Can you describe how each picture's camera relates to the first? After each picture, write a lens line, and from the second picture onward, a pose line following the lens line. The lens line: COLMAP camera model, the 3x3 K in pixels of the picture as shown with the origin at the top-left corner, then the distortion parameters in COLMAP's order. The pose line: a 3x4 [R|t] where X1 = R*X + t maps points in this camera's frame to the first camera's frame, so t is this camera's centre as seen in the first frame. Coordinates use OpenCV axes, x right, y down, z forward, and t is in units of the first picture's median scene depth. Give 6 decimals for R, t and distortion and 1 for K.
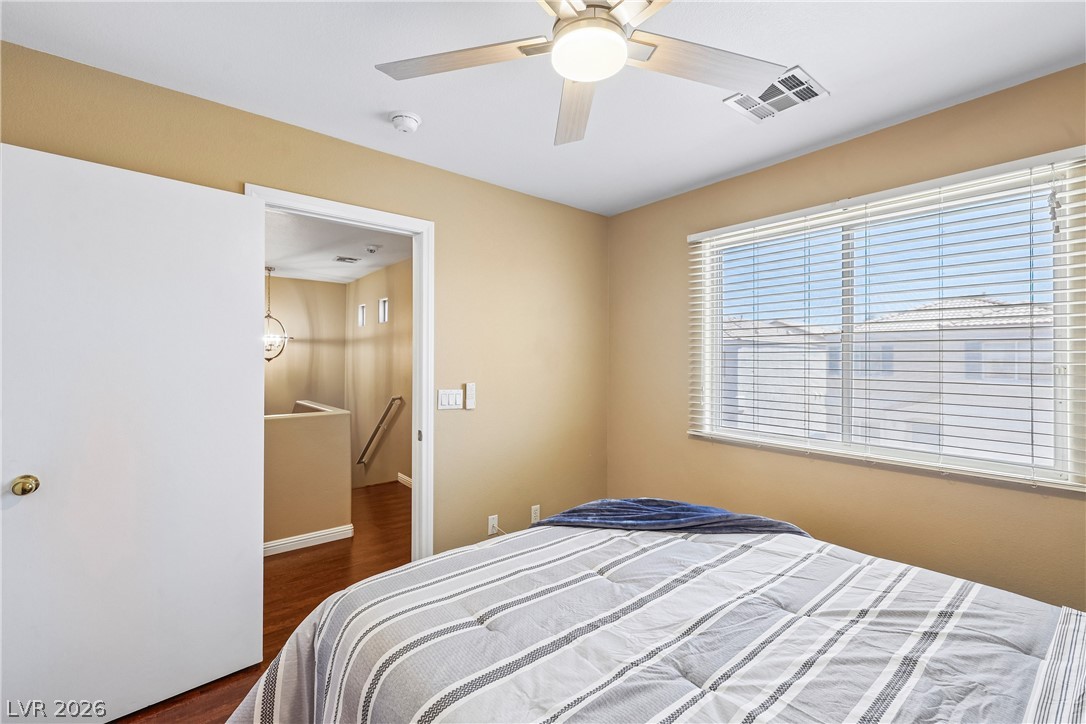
lens RADIAL K [[467.7, 0, 543.5], [0, 467.7, 363.5], [0, 0, 1]] dist [0.001037, -0.000026]
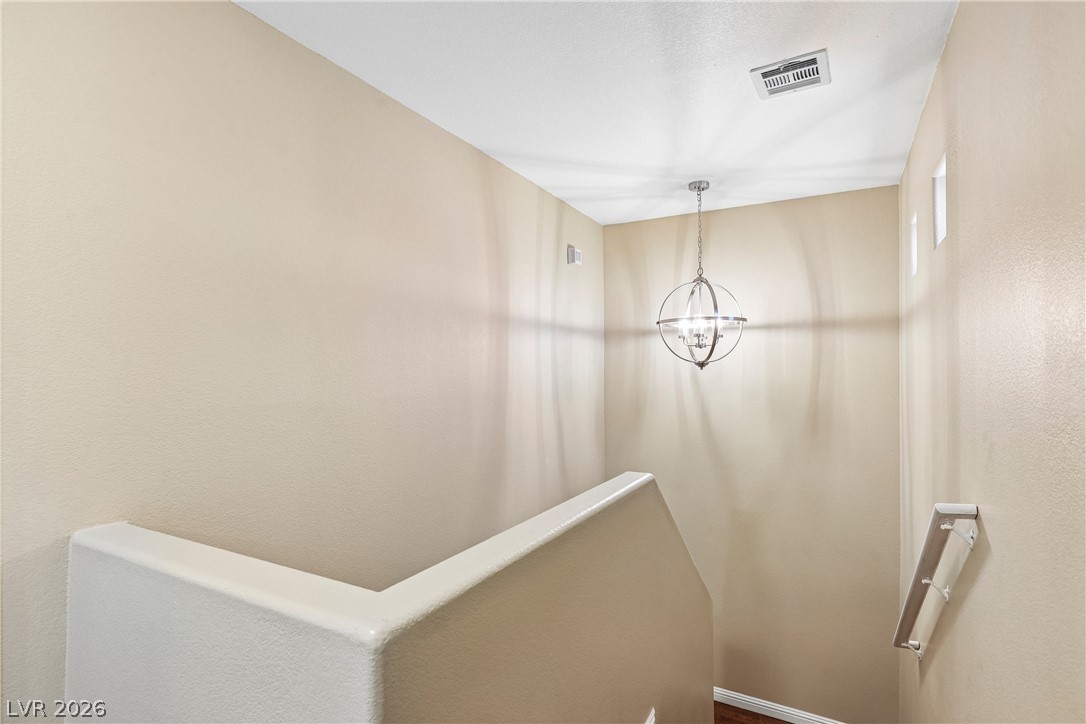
lens RADIAL K [[528.0, 0, 544.3], [0, 528.0, 363.8], [0, 0, 1]] dist [-0.003866, -0.000322]
pose [[0.388823, -0.011092, -0.921246, -0.103766], [0.003856, 0.999938, -0.010412, -0.003170], [0.921304, 0.000496, 0.388842, 0.511775]]
